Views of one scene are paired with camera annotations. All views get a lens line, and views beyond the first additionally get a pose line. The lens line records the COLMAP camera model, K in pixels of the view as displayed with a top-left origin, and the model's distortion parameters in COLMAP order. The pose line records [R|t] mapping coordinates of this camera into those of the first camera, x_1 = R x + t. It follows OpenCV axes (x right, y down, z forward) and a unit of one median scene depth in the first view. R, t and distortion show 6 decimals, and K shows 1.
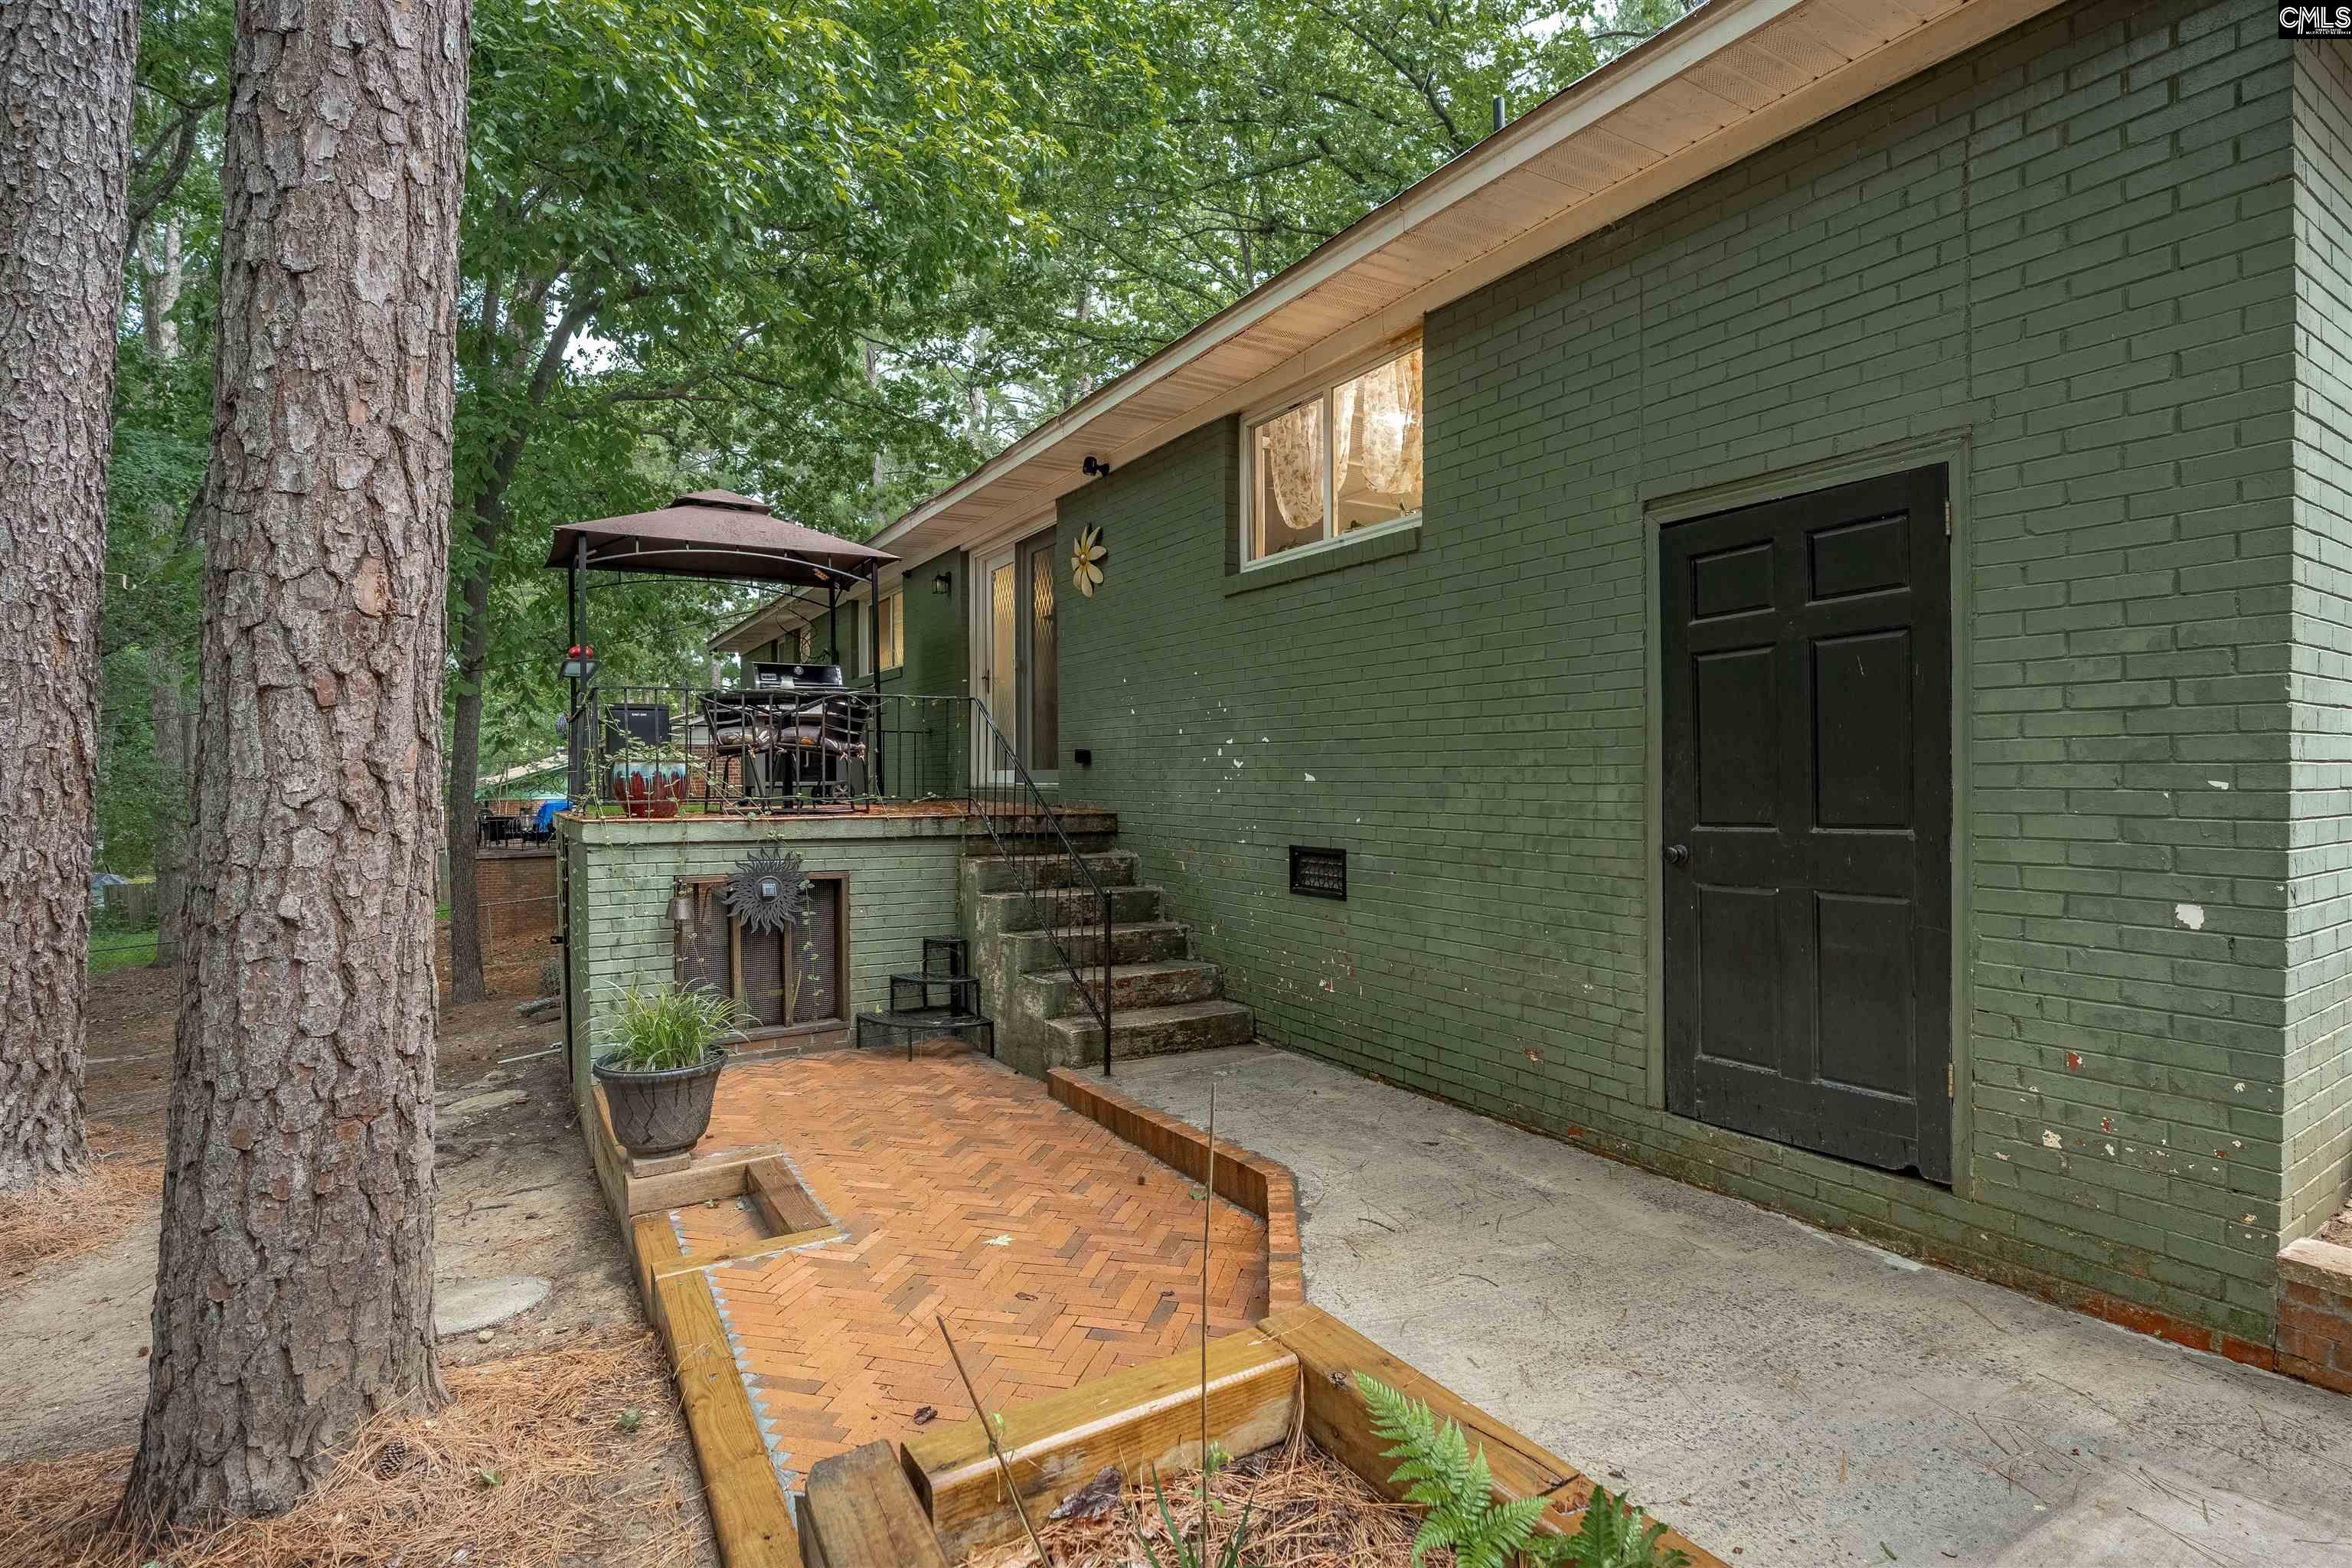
lens RADIAL K [[1098.0, 0, 1184.5], [0, 1098.0, 787.6], [0, 0, 1]] dist [-0.018536, 0.000039]
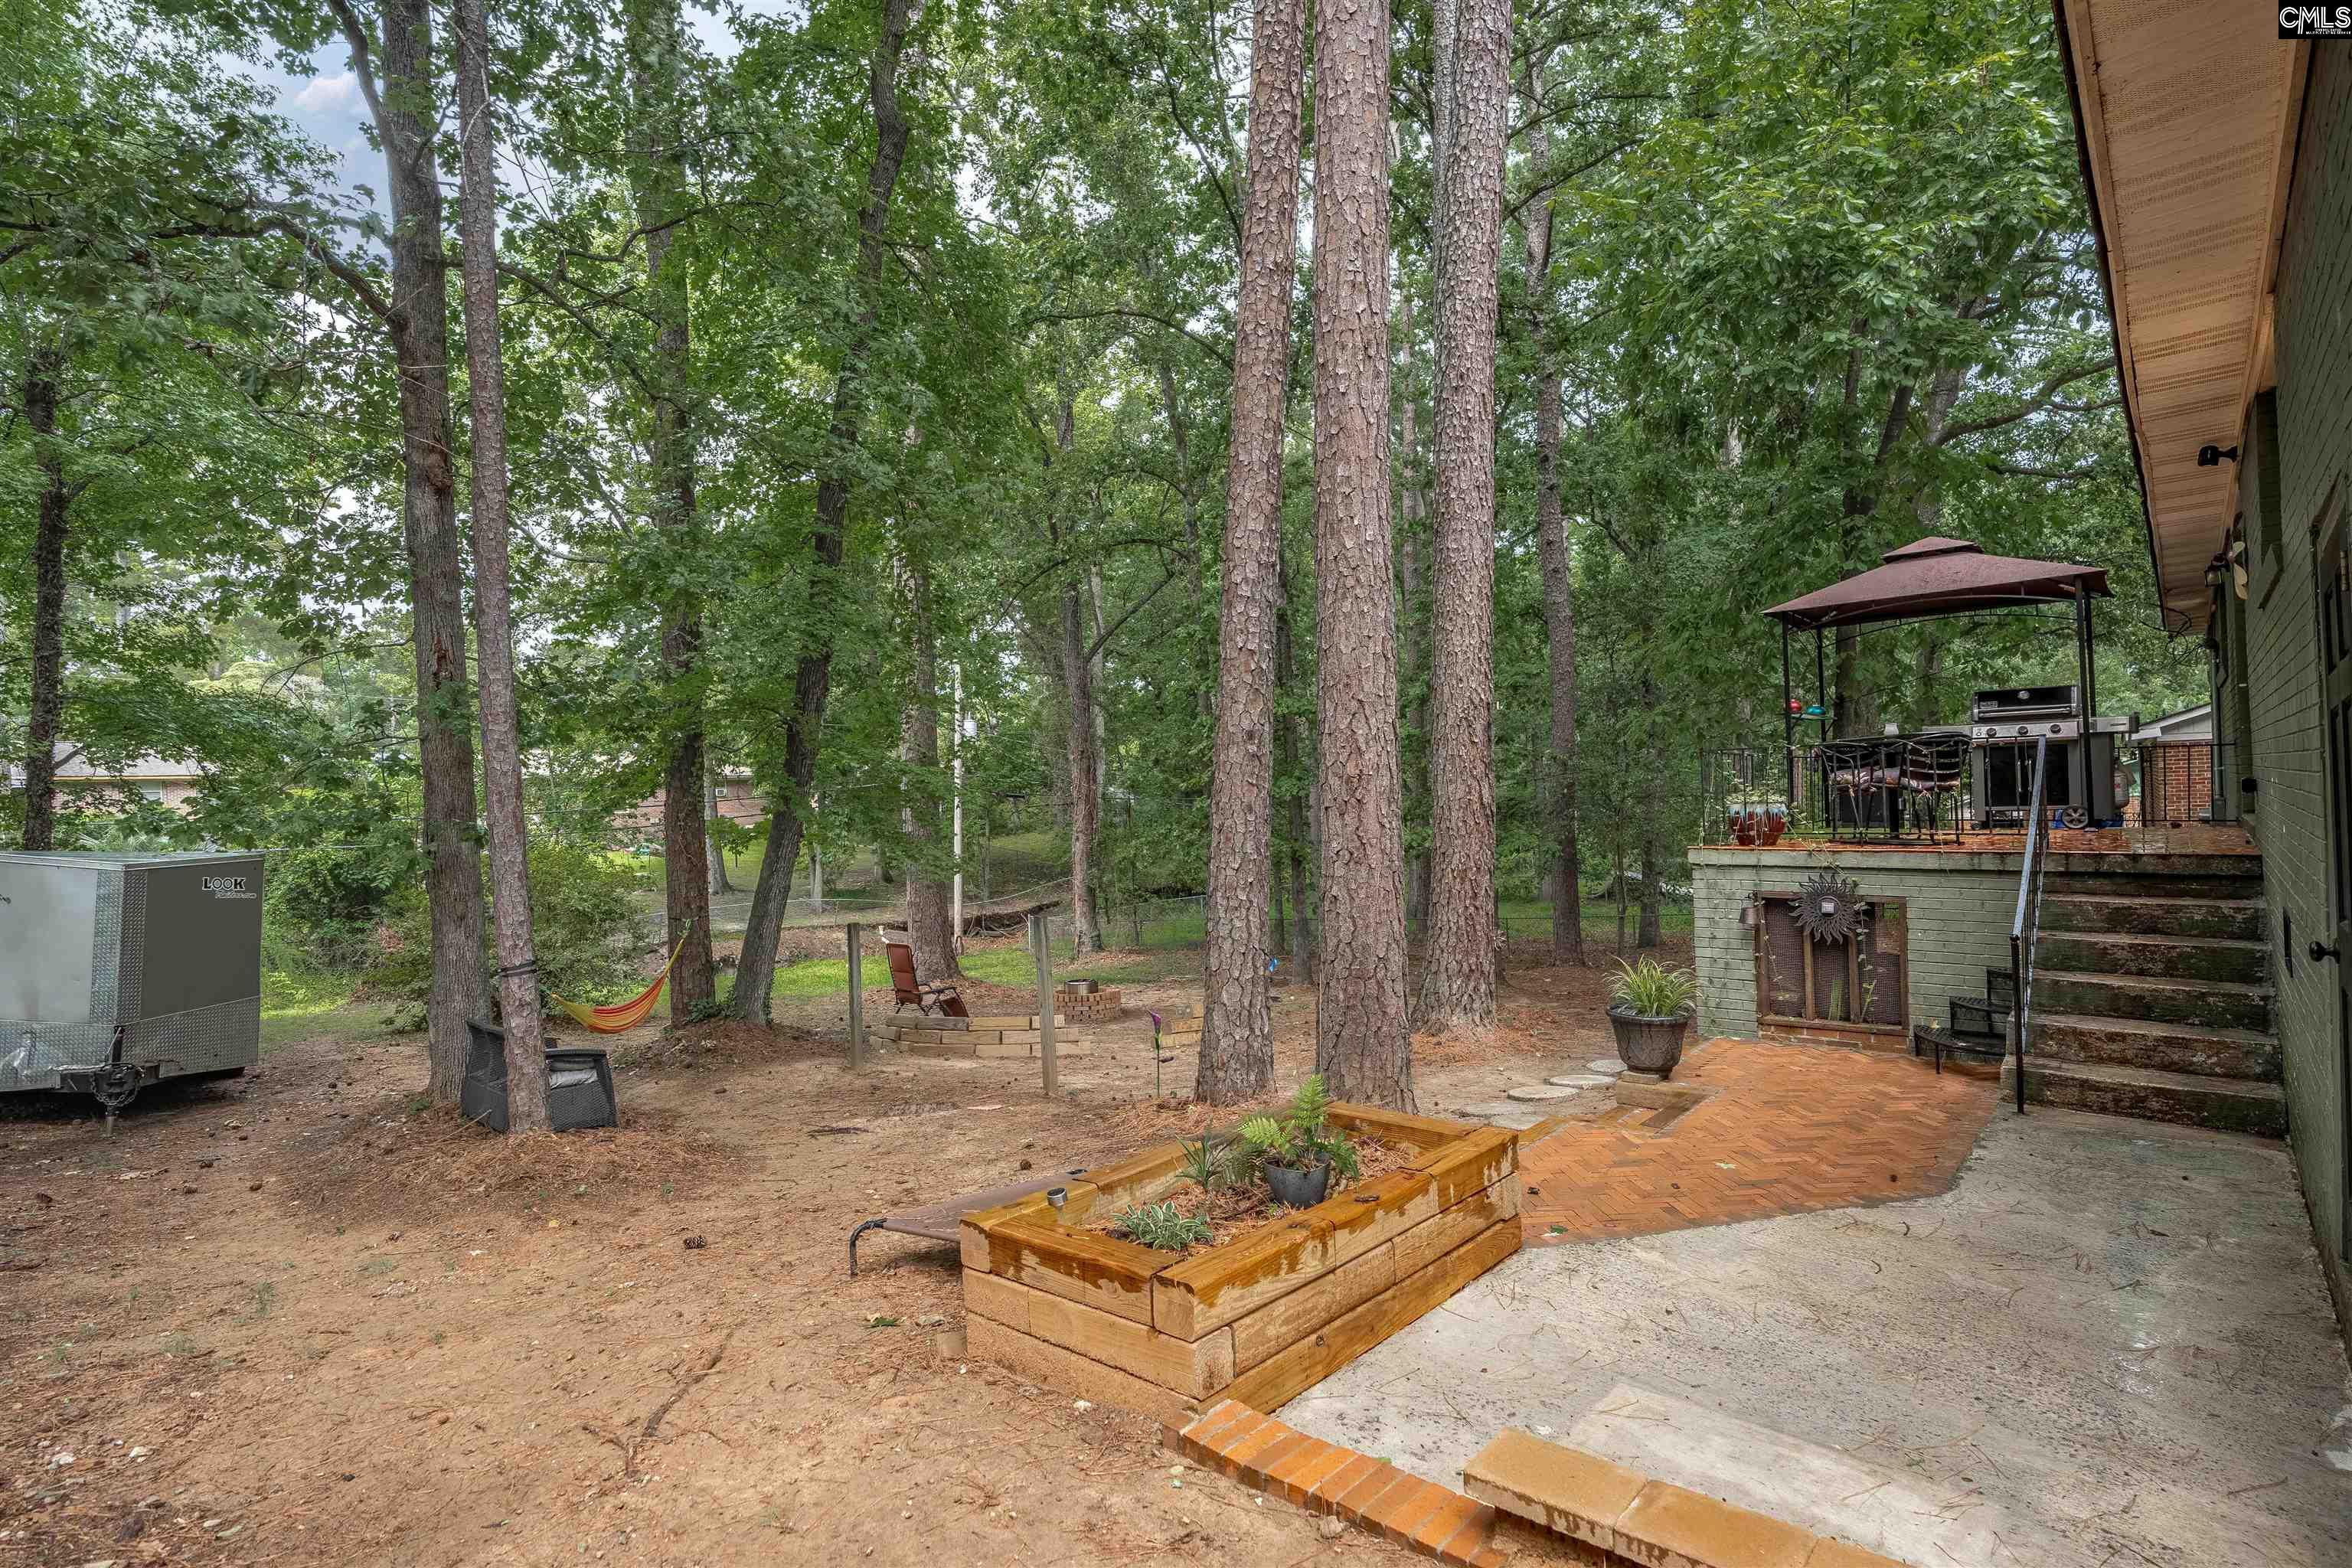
lens RADIAL K [[1098.0, 0, 1184.5], [0, 1098.0, 787.6], [0, 0, 1]] dist [-0.018536, 0.000039]
pose [[0.294109, -0.015558, -0.955645, 0.626806], [0.020182, 0.999746, -0.010065, -0.047028], [0.955559, -0.016327, 0.294348, -0.046735]]
